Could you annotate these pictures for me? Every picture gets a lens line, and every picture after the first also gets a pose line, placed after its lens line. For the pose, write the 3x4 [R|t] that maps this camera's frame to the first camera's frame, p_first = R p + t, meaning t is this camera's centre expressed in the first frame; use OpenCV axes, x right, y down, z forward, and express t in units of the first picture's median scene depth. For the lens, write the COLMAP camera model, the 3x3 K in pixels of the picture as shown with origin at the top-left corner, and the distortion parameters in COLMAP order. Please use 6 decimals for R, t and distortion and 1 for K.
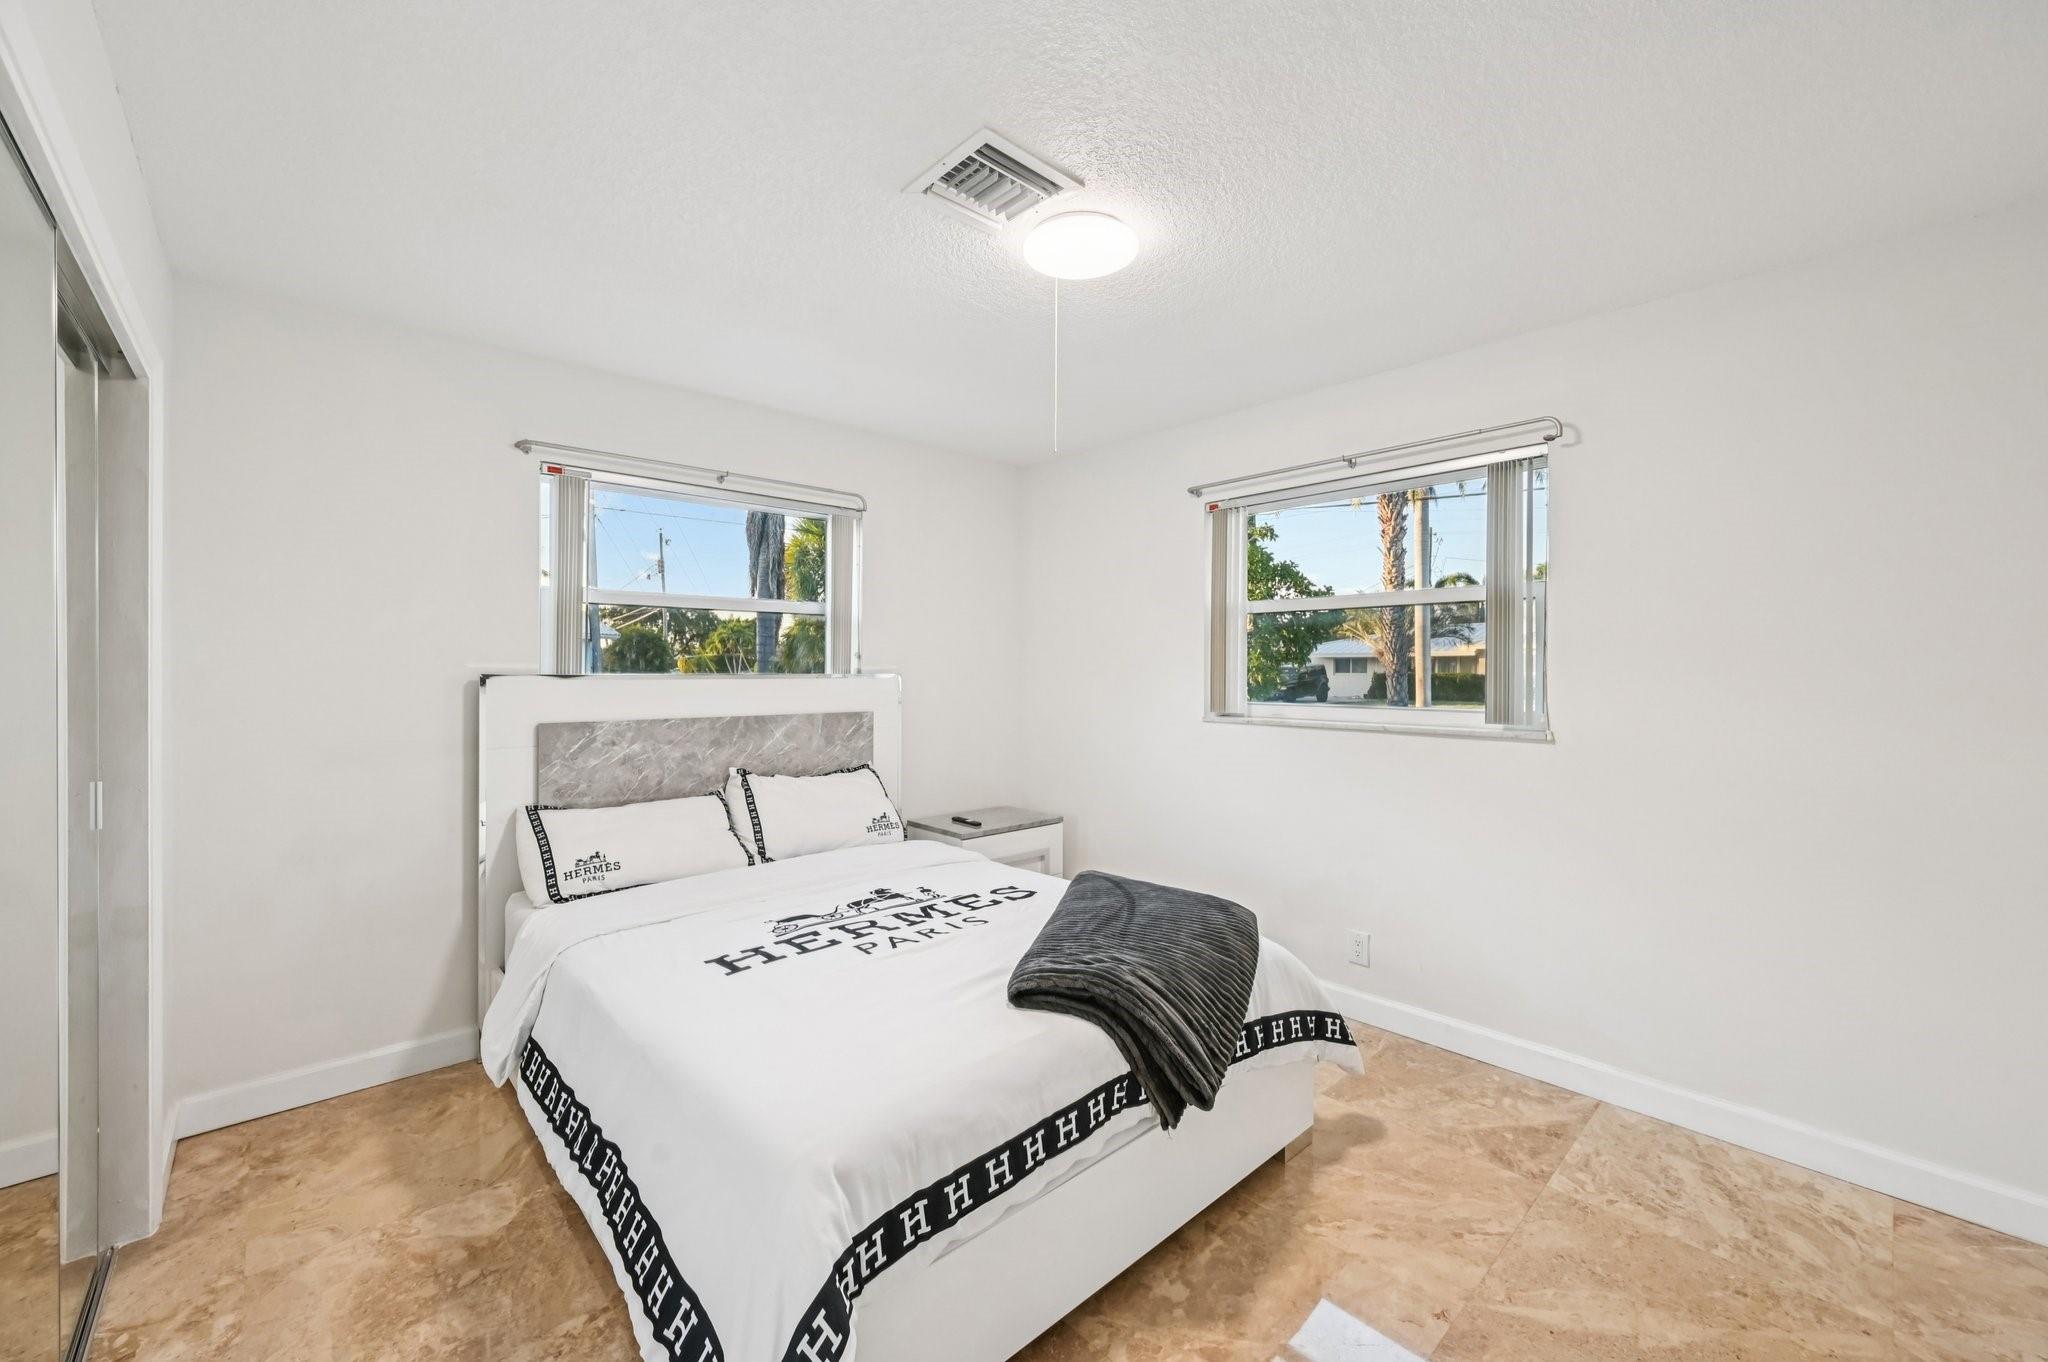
lens RADIAL K [[807.1, 0, 1025.7], [0, 807.1, 661.9], [0, 0, 1]] dist [0.000649, 0.000014]
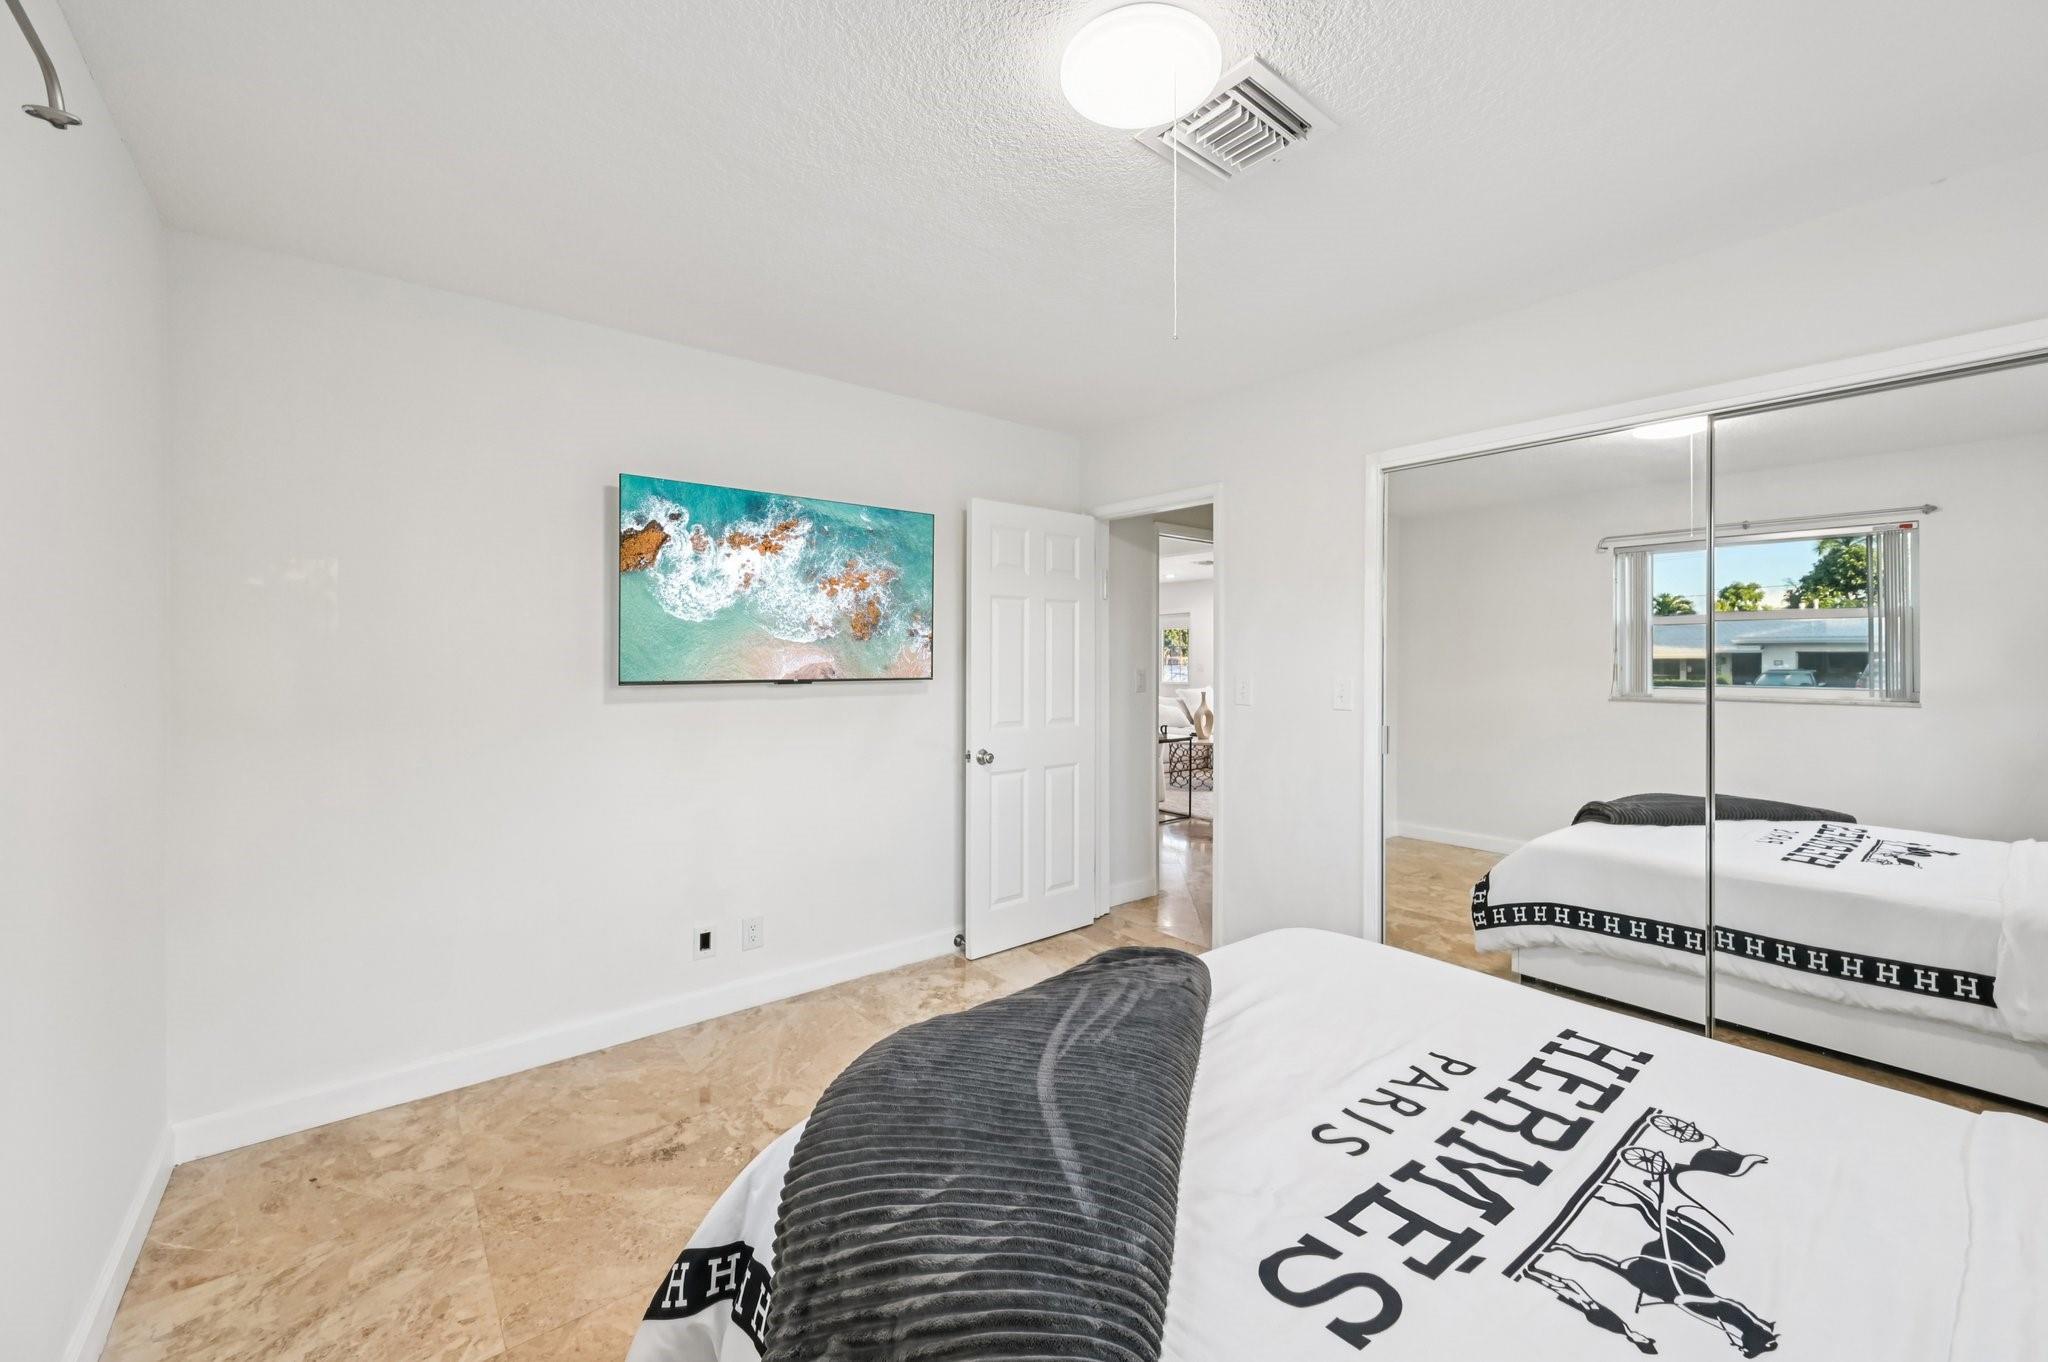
lens RADIAL K [[807.1, 0, 1025.7], [0, 807.1, 661.9], [0, 0, 1]] dist [0.000649, 0.000014]
pose [[-0.998070, 0.000460, 0.062093, 0.107788], [0.000481, 1.000000, 0.000314, 0.013590], [-0.062093, 0.000343, -0.998070, 1.542339]]
